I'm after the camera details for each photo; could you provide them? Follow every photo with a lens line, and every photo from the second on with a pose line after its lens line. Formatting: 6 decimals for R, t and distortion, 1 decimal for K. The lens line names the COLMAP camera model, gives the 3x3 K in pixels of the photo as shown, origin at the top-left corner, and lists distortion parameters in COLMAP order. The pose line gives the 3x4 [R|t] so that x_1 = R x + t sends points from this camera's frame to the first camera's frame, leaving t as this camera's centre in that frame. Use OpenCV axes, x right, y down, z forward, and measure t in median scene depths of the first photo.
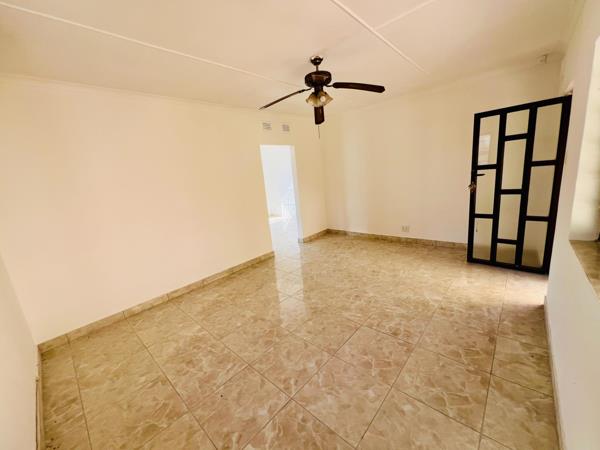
lens RADIAL K [[239.9, 0, 299.1], [0, 239.9, 223.9], [0, 0, 1]] dist [-0.002751, 0.000494]
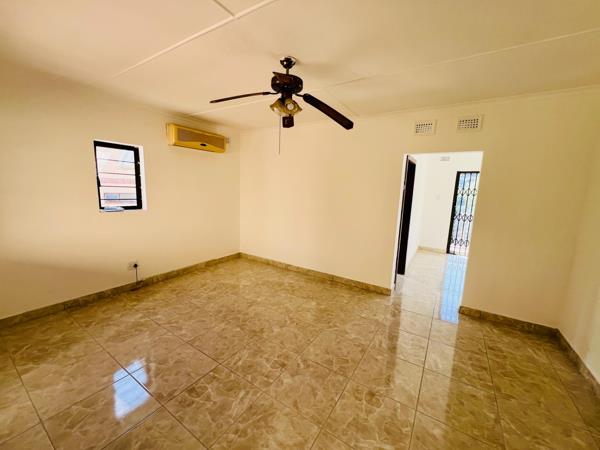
lens RADIAL K [[239.9, 0, 299.1], [0, 239.9, 223.9], [0, 0, 1]] dist [-0.002751, 0.000494]
pose [[0.164078, 0.250005, -0.954241, 0.839442], [-0.258040, 0.944546, 0.203096, -0.265529], [0.952100, 0.212909, 0.219490, 0.794235]]
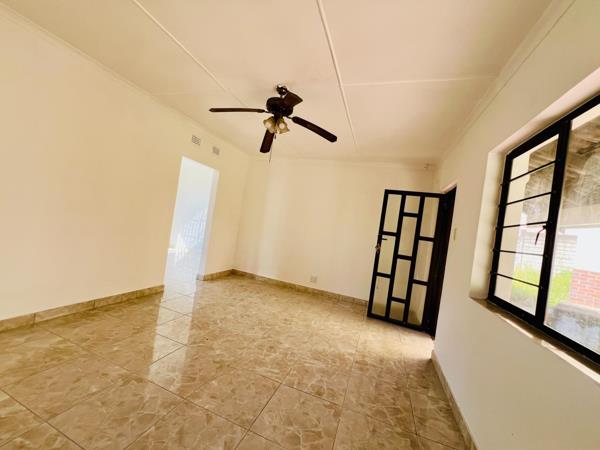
lens RADIAL K [[239.9, 0, 299.1], [0, 239.9, 223.9], [0, 0, 1]] dist [-0.002751, 0.000494]
pose [[0.890197, 0.230099, 0.393198, -0.105994], [-0.144615, 0.961162, -0.235064, 0.066222], [-0.432014, 0.152391, 0.888899, 0.133547]]
